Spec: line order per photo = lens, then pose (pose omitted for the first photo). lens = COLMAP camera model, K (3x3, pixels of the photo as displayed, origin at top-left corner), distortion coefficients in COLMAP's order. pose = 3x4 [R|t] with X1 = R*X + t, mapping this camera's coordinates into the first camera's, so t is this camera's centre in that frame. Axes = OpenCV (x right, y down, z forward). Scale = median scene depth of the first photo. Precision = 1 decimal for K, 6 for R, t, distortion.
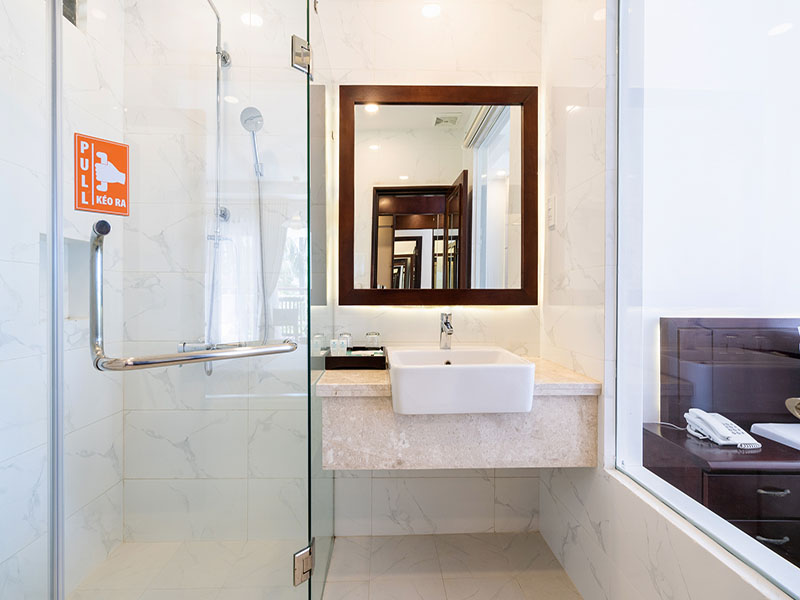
lens RADIAL K [[380.8, 0, 386.3], [0, 380.8, 297.3], [0, 0, 1]] dist [0.001845, 0.000779]
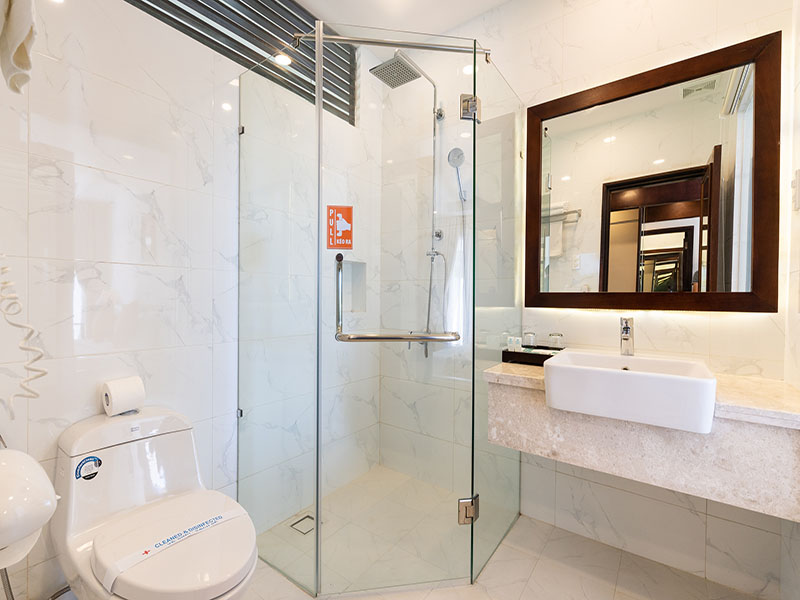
lens RADIAL K [[365.6, 0, 394.6], [0, 365.6, 300.4], [0, 0, 1]] dist [-0.000148, 0.000450]
pose [[0.782997, 0.012205, -0.621906, 0.316321], [-0.009307, 0.999925, 0.007906, -0.003396], [0.621956, -0.000403, 0.783052, -0.090184]]
